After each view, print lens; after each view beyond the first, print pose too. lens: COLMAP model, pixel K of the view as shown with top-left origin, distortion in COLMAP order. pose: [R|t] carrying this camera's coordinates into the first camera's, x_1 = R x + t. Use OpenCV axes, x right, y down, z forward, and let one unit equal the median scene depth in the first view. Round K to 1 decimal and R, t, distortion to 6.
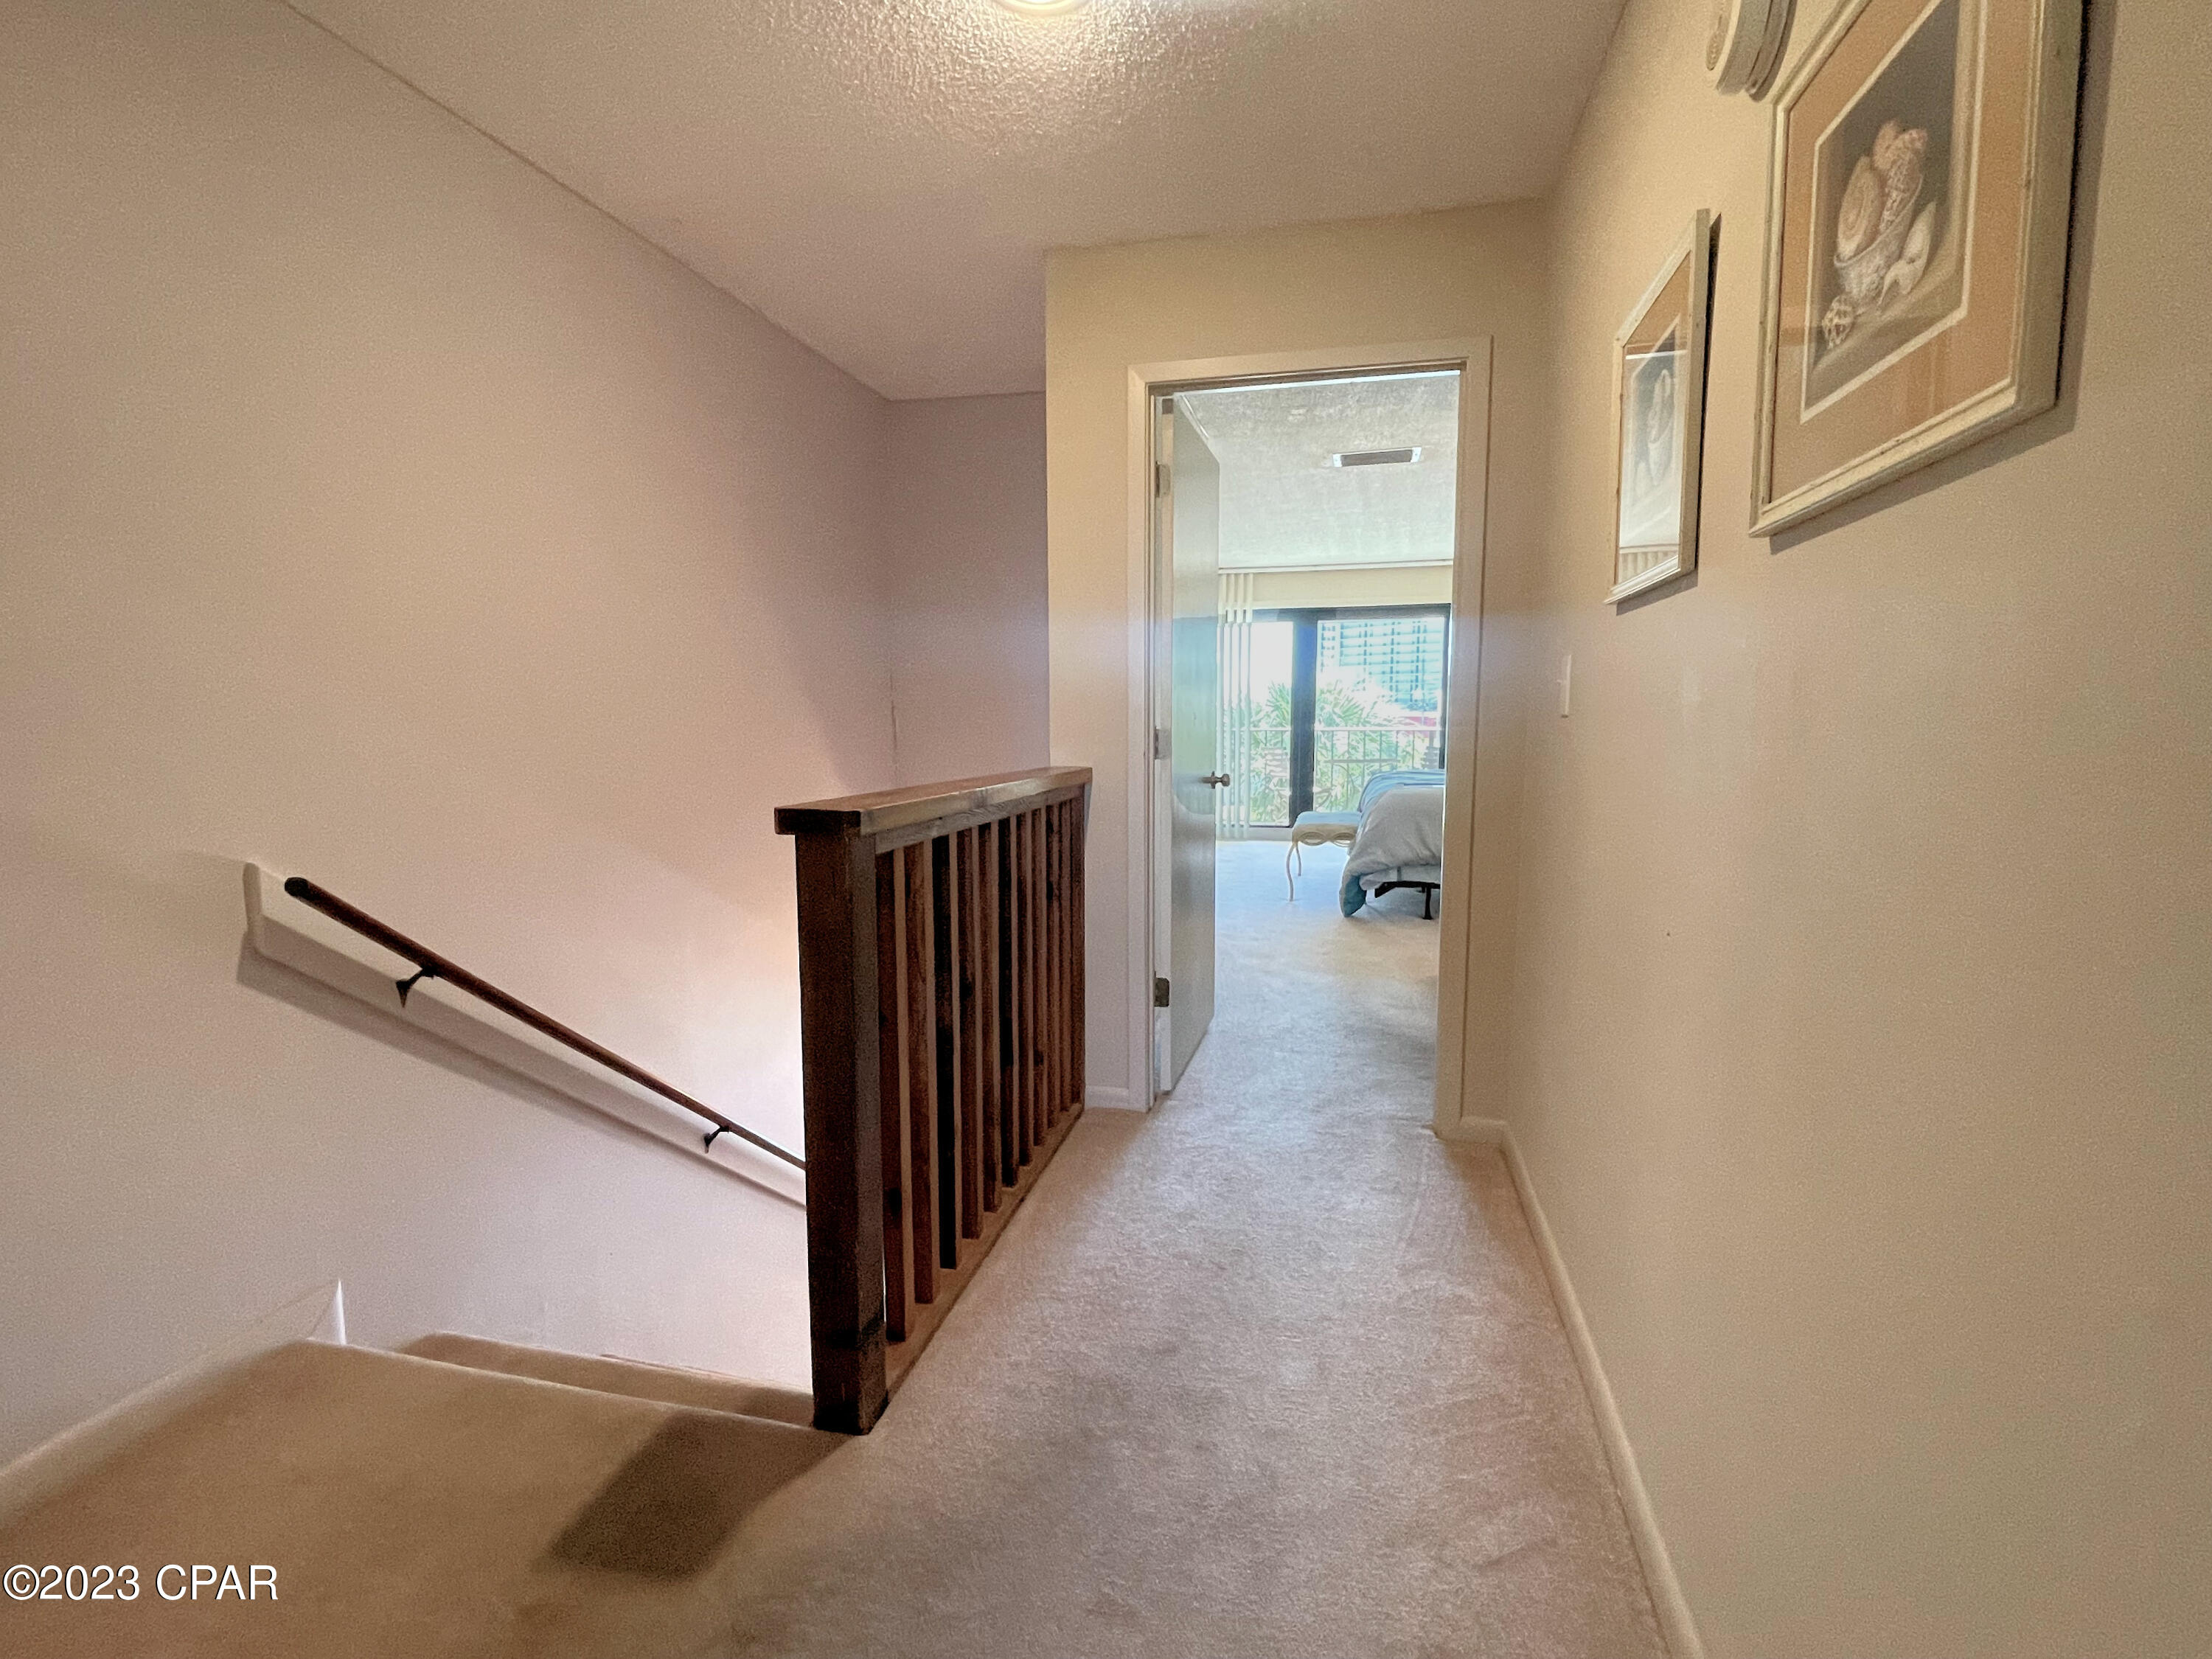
lens RADIAL K [[1051.8, 0, 1103.1], [0, 1051.8, 816.9], [0, 0, 1]] dist [0.023840, 0.000120]
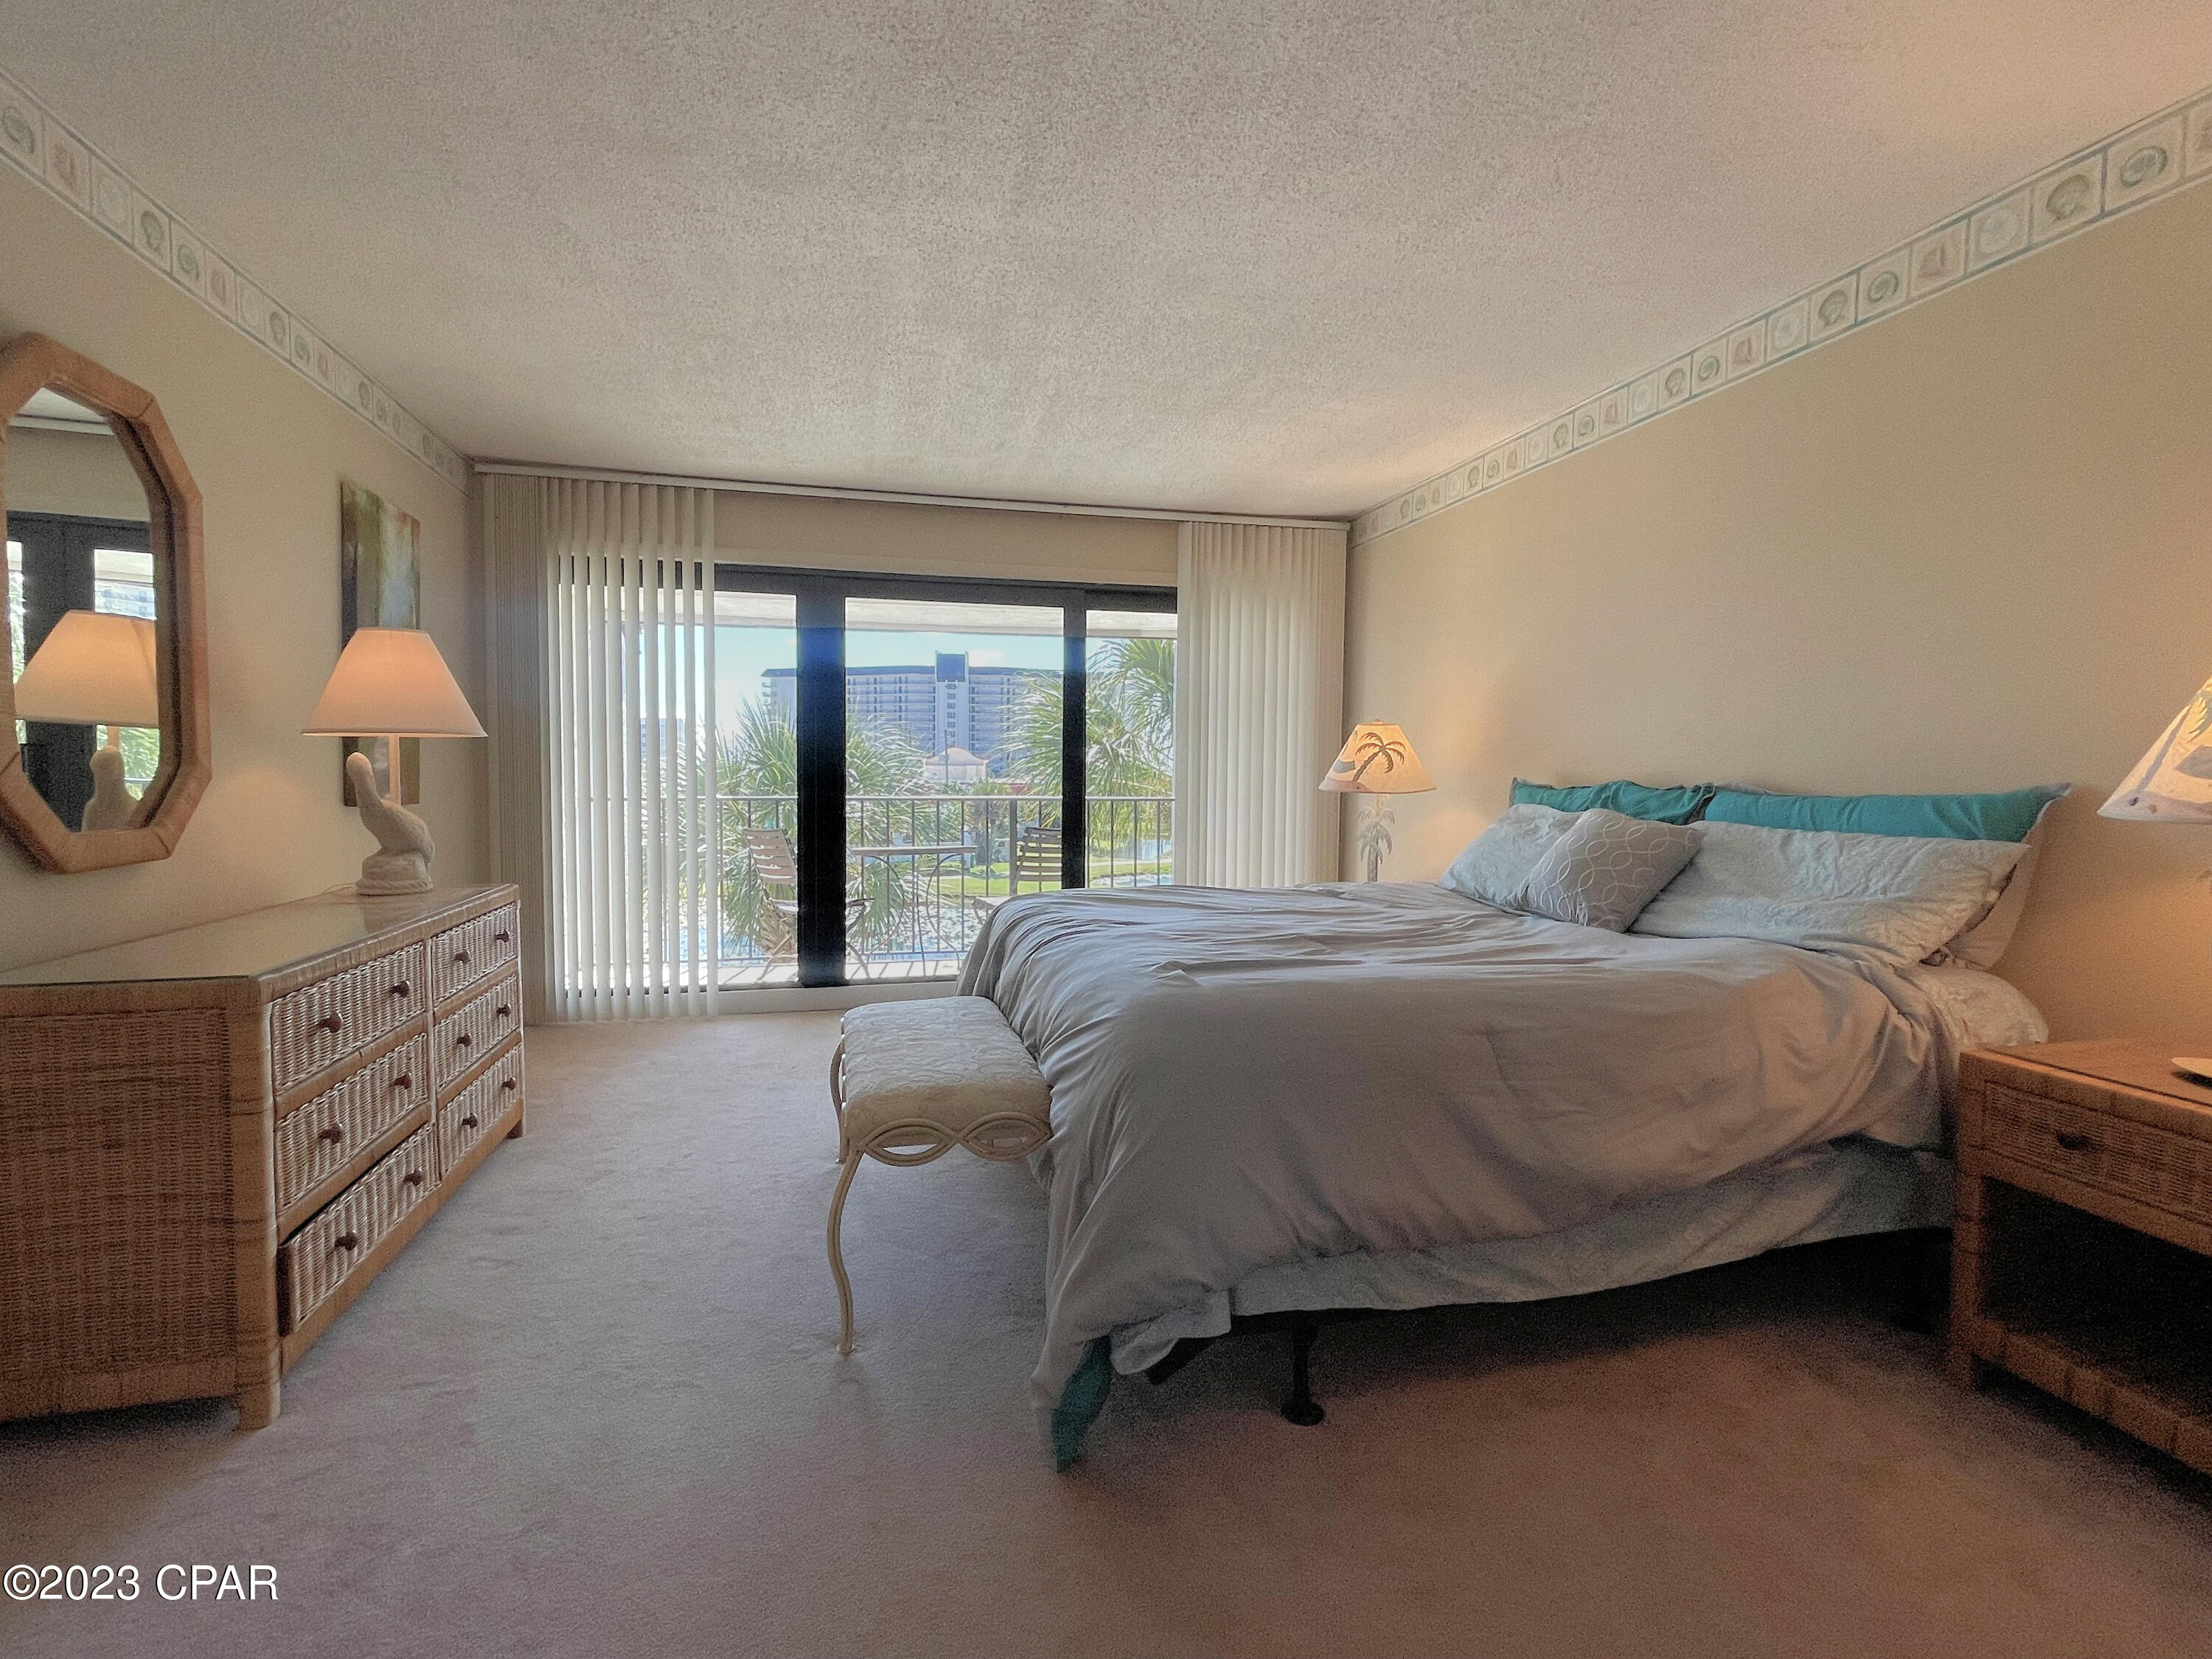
lens RADIAL K [[1051.8, 0, 1089.3], [0, 1051.8, 830.4], [0, 0, 1]] dist [0.023840, 0.000120]
pose [[0.894983, -0.012269, 0.445931, 0.090794], [0.035103, 0.998459, -0.042980, -0.047033], [-0.444717, 0.054120, 0.894035, 0.567879]]
